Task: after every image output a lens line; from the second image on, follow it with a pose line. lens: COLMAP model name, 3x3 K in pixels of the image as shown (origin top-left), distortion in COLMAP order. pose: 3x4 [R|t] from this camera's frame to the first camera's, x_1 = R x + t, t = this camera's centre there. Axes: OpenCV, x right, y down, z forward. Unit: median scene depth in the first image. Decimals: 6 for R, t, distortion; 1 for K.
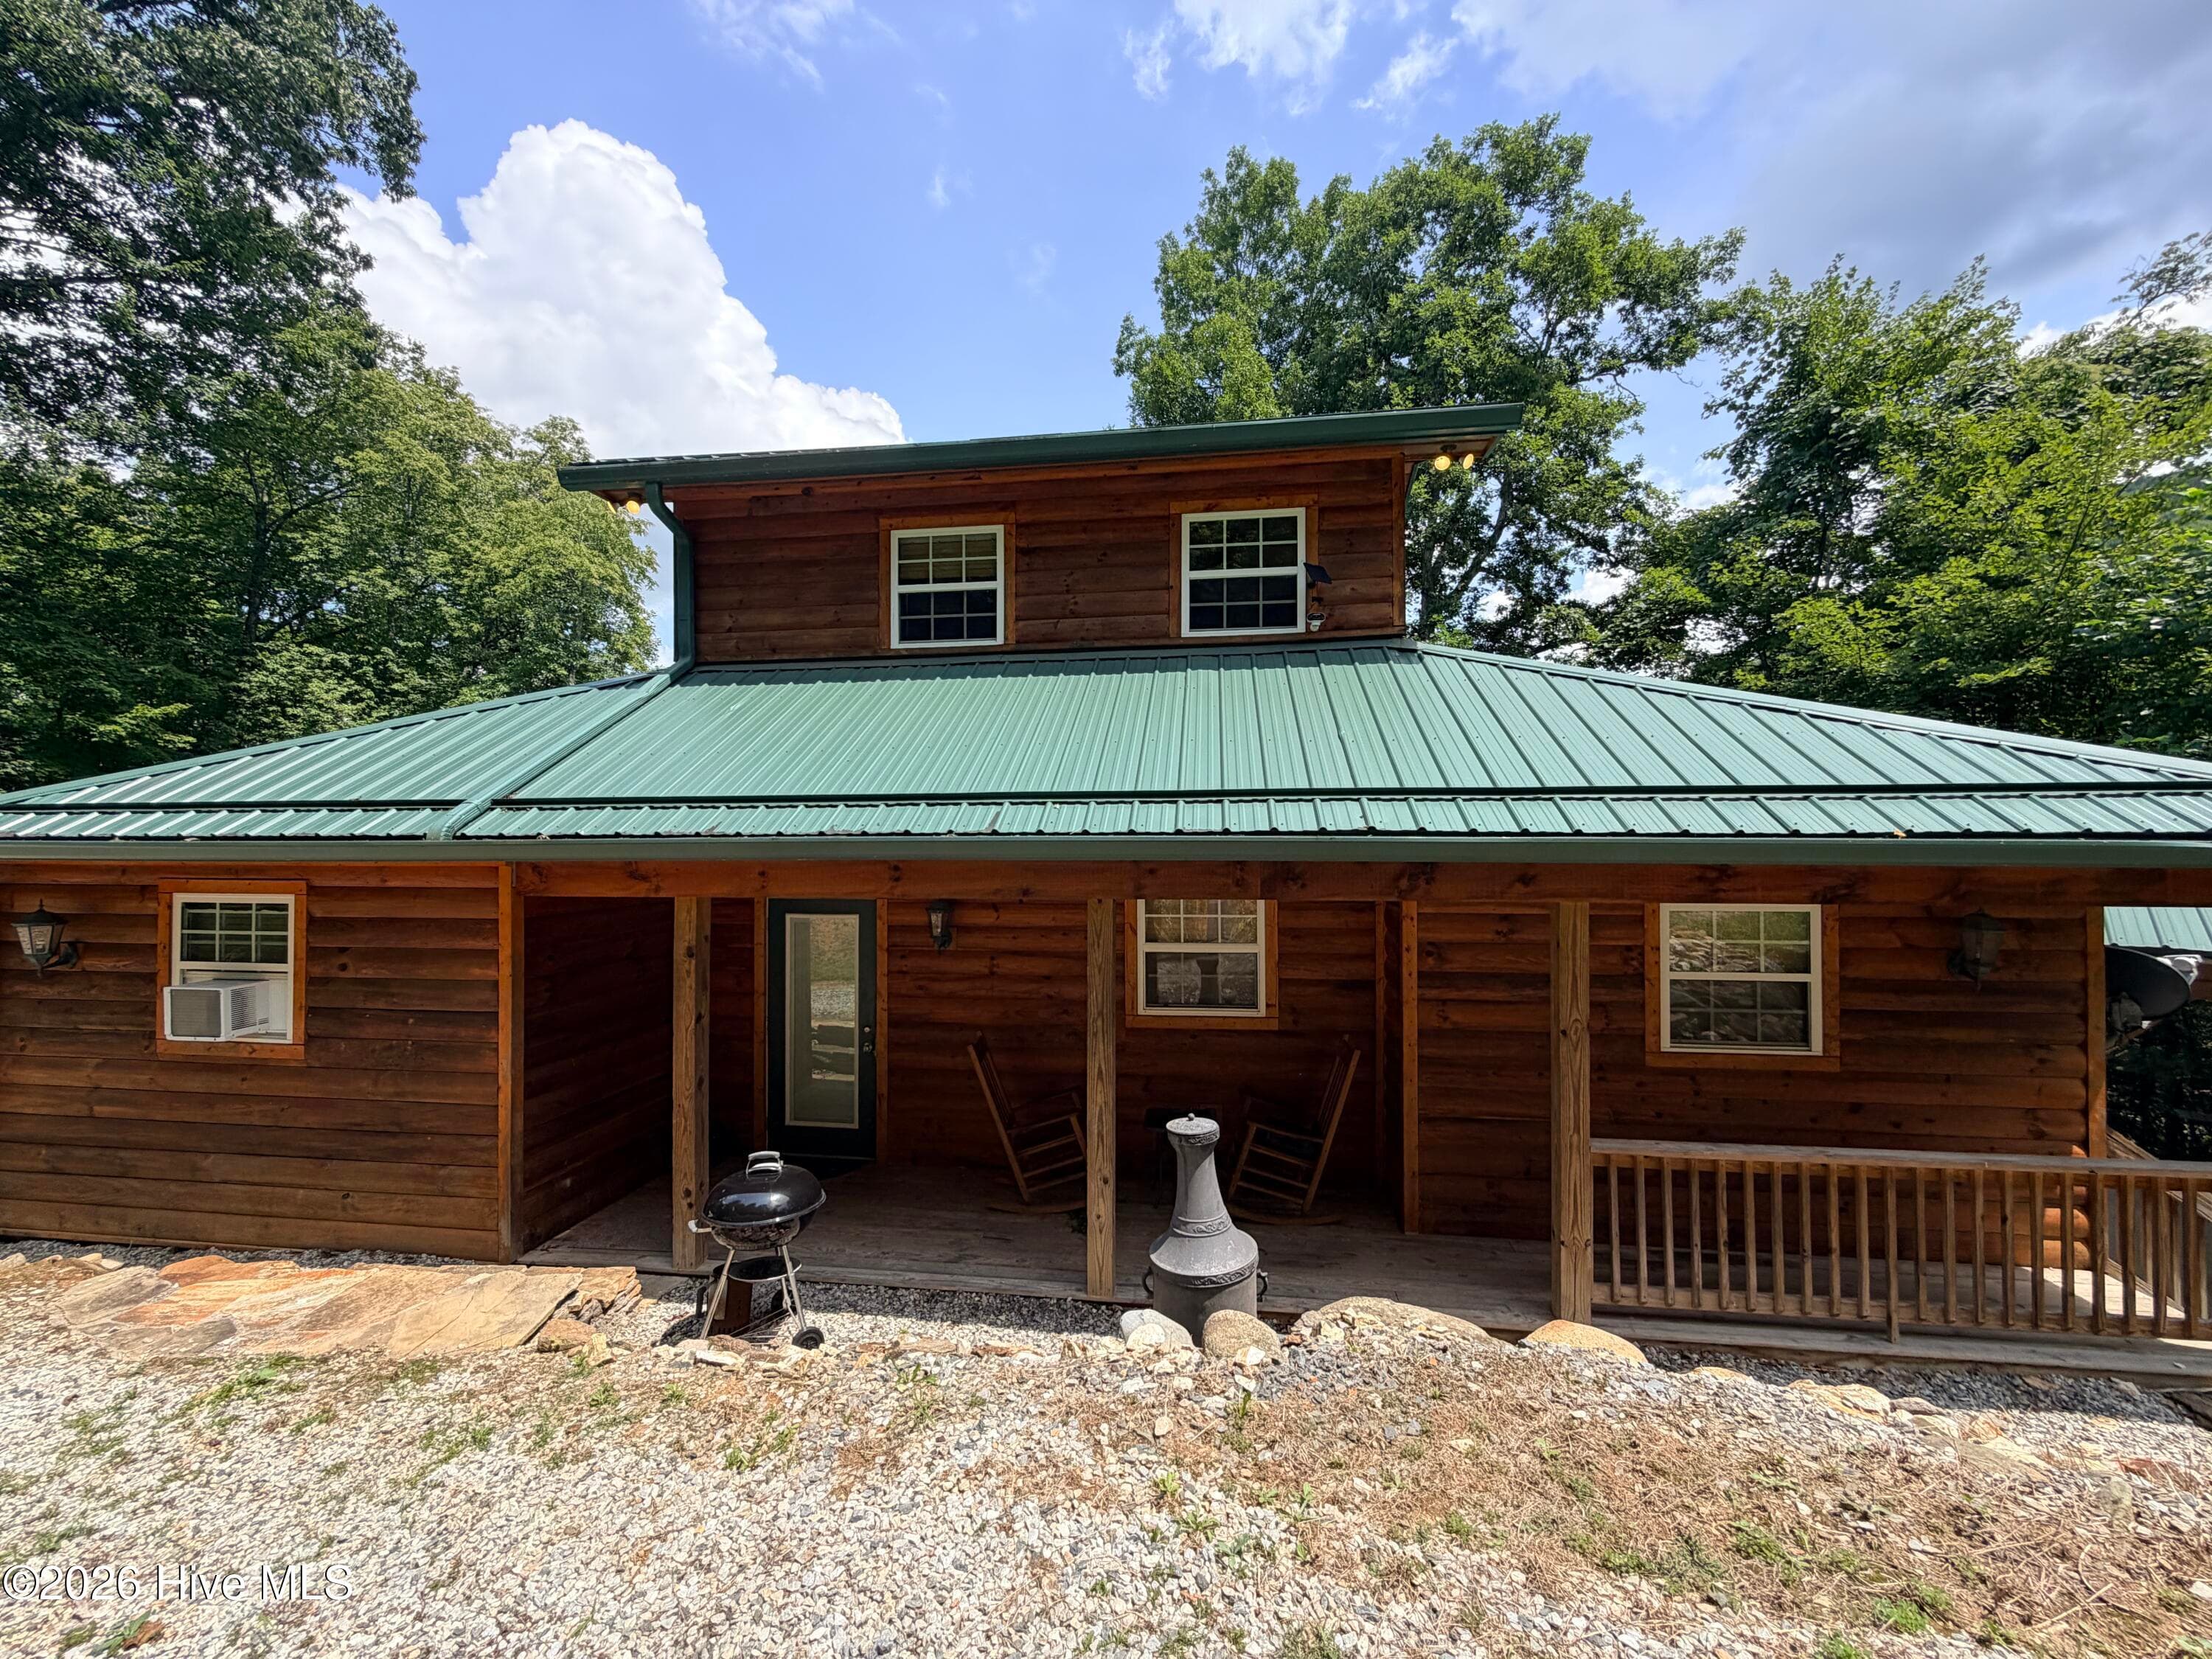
lens RADIAL K [[880.5, 0, 1102.3], [0, 880.5, 827.9], [0, 0, 1]] dist [0.000197, 0.001018]
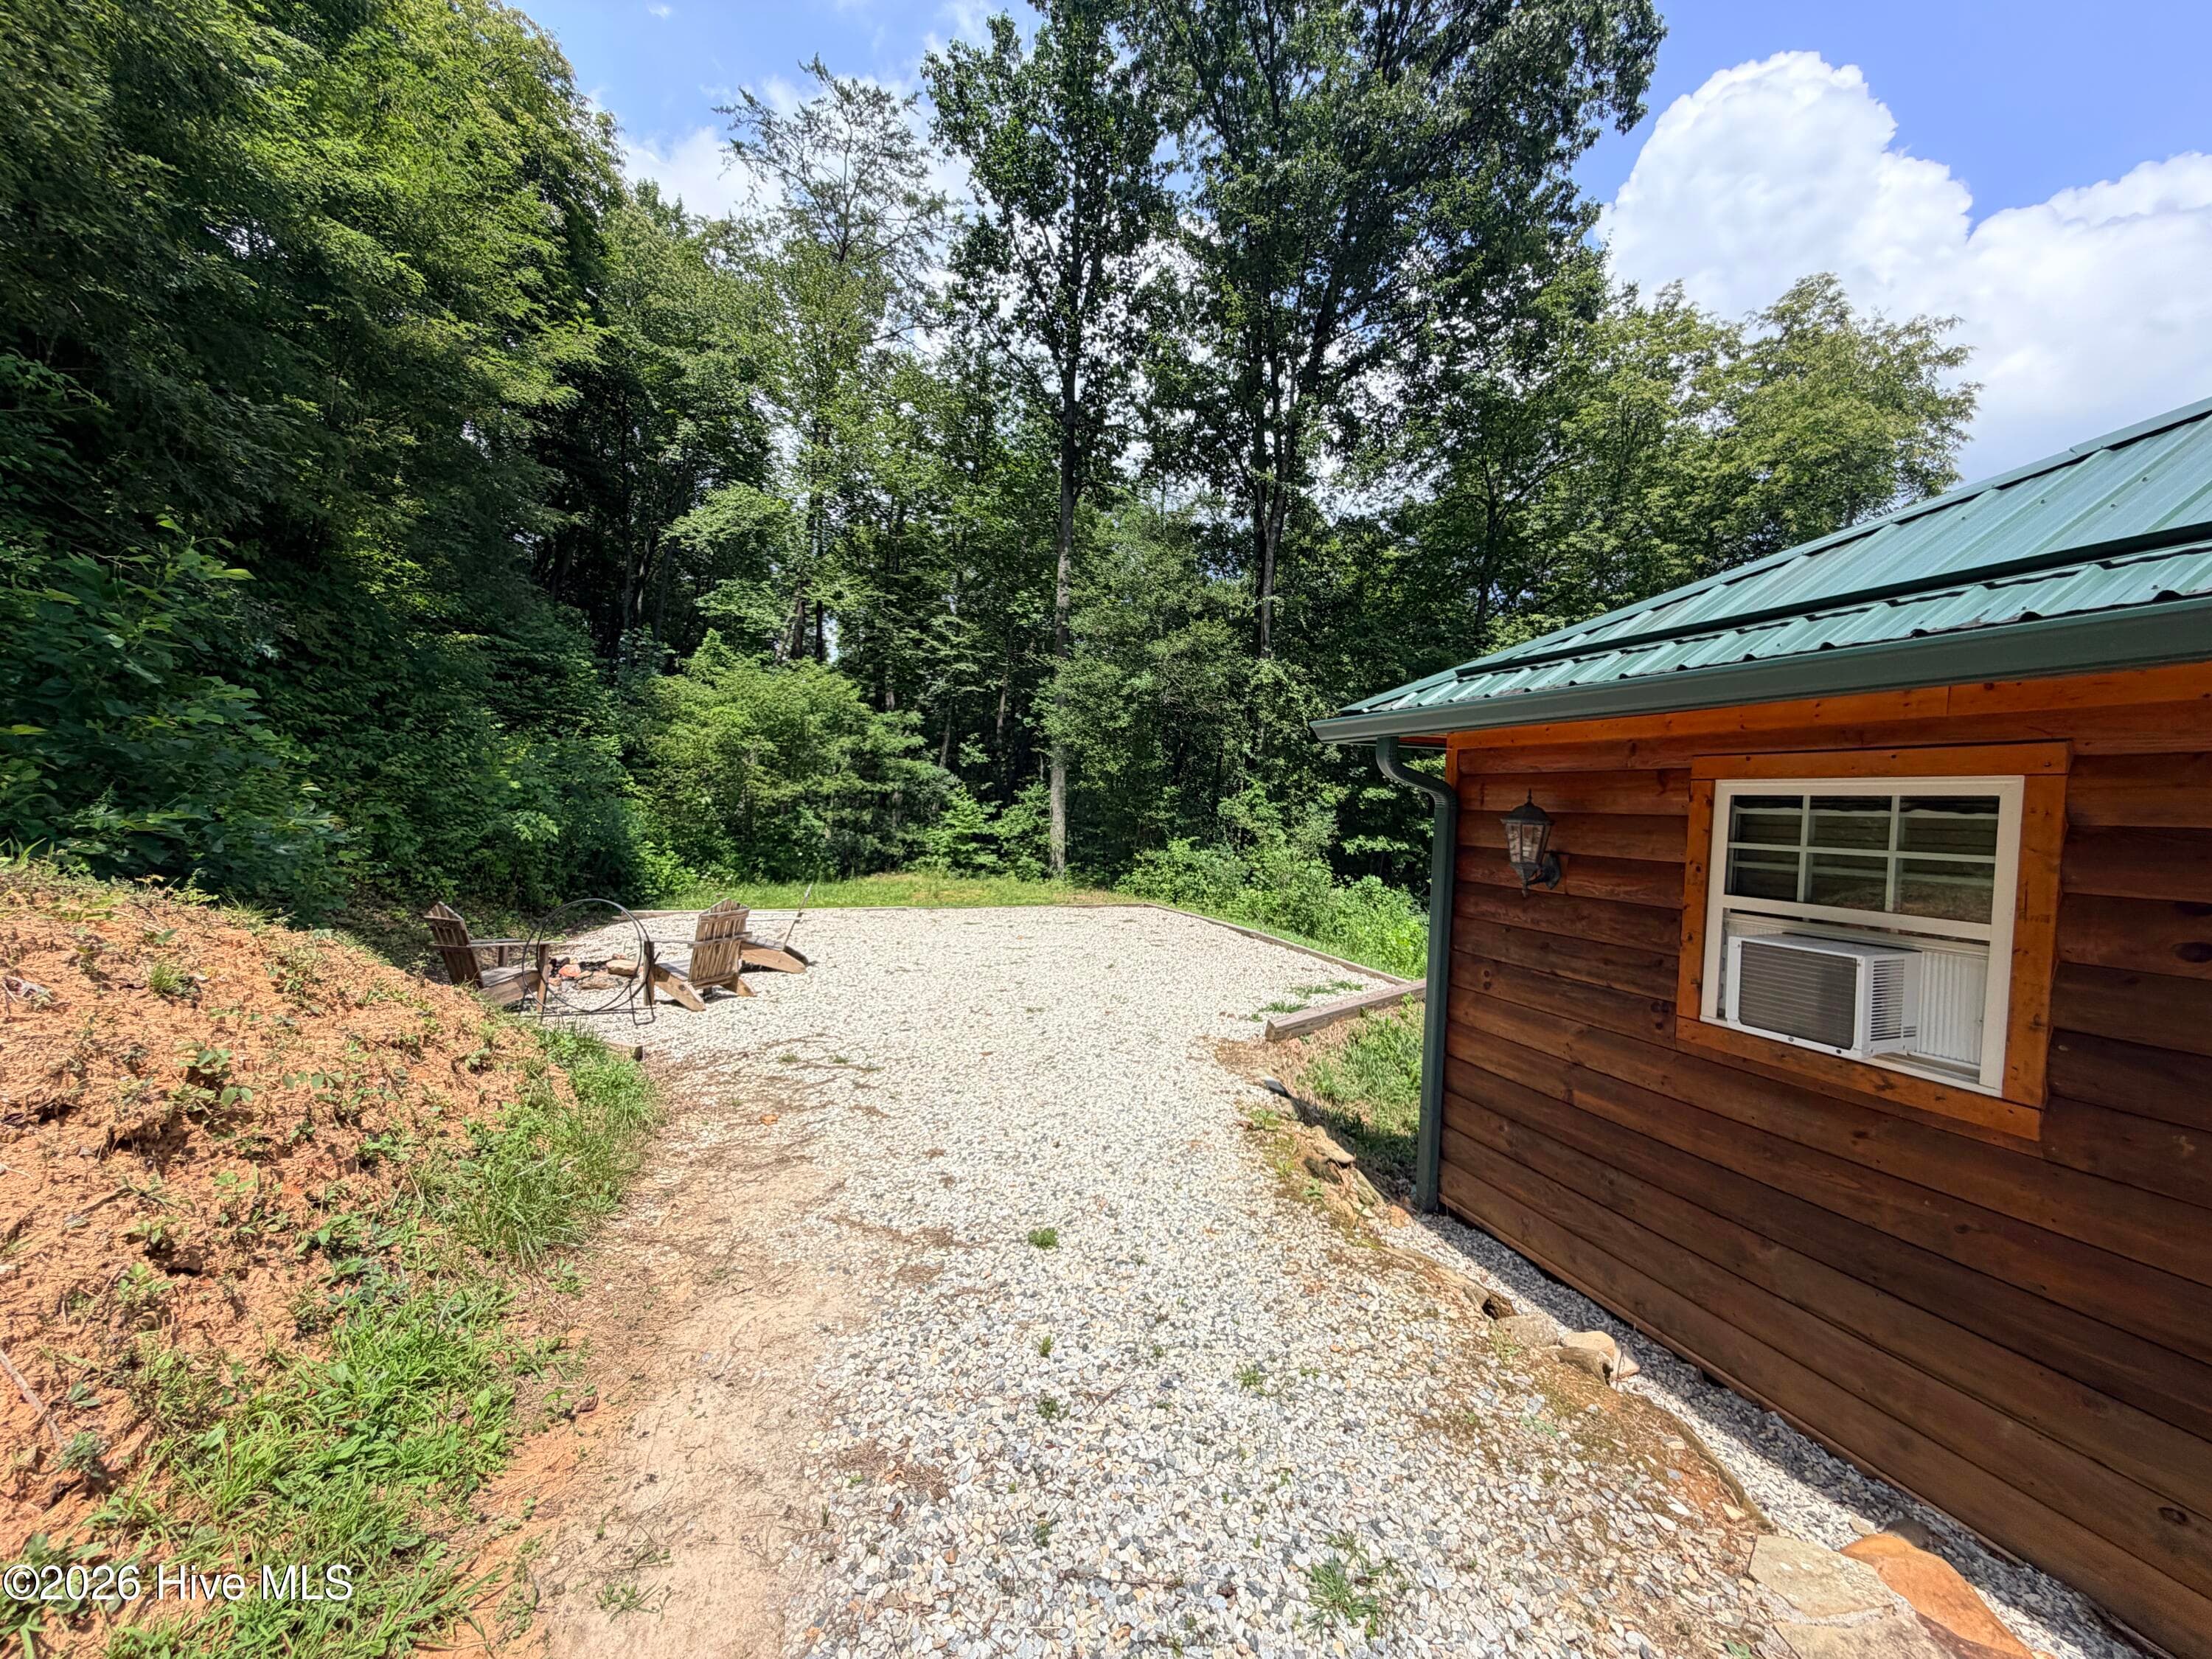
lens RADIAL K [[880.5, 0, 1108.8], [0, 880.5, 833.2], [0, 0, 1]] dist [0.000197, 0.001018]
pose [[0.444506, 0.045287, -0.894630, -0.127539], [-0.027269, 0.998942, 0.037019, 0.018032], [0.895361, 0.007941, 0.445271, 0.066151]]
